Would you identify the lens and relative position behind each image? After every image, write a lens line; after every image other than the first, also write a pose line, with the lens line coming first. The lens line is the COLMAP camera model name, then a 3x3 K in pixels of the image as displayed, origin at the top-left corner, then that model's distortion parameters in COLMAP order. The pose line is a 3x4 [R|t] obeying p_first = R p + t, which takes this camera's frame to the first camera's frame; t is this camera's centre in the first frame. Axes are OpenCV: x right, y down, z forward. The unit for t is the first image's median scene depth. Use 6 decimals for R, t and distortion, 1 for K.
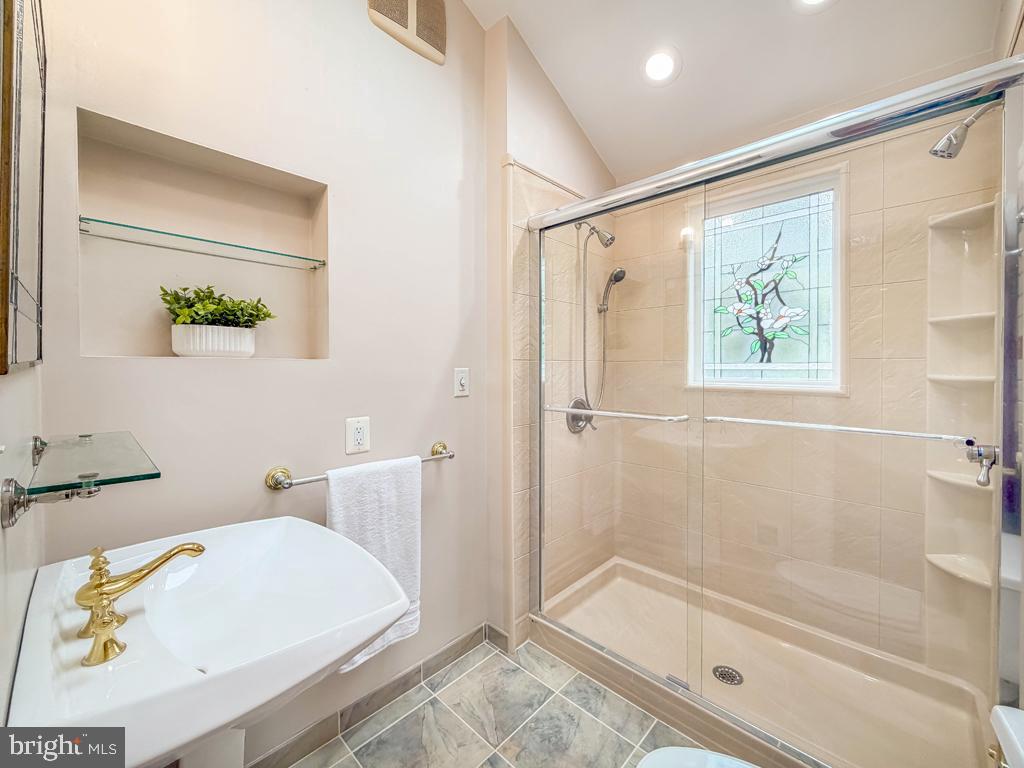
lens RADIAL K [[411.6, 0, 511.3], [0, 411.6, 378.3], [0, 0, 1]] dist [-0.003890, 0.000445]
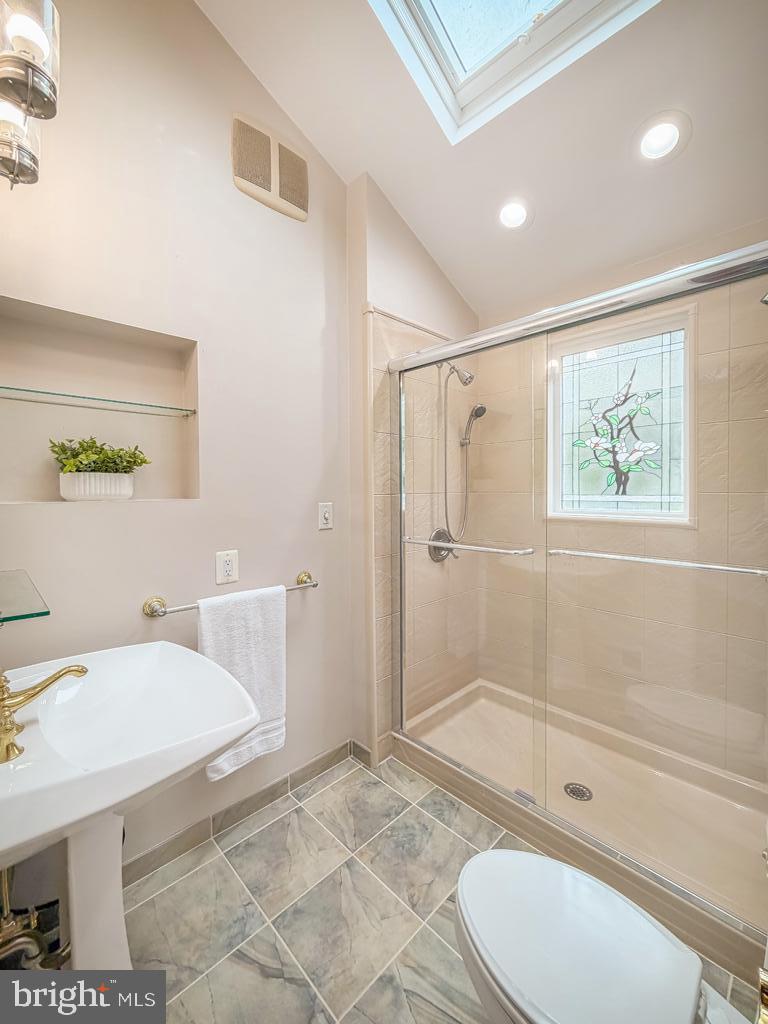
lens RADIAL K [[411.6, 0, 384.8], [0, 411.6, 503.8], [0, 0, 1]] dist [-0.003890, 0.000445]
pose [[0.999673, -0.000884, -0.025565, 0.067994], [0.001146, 0.999947, 0.010225, -0.036342], [0.025555, -0.010251, 0.999621, -0.075804]]
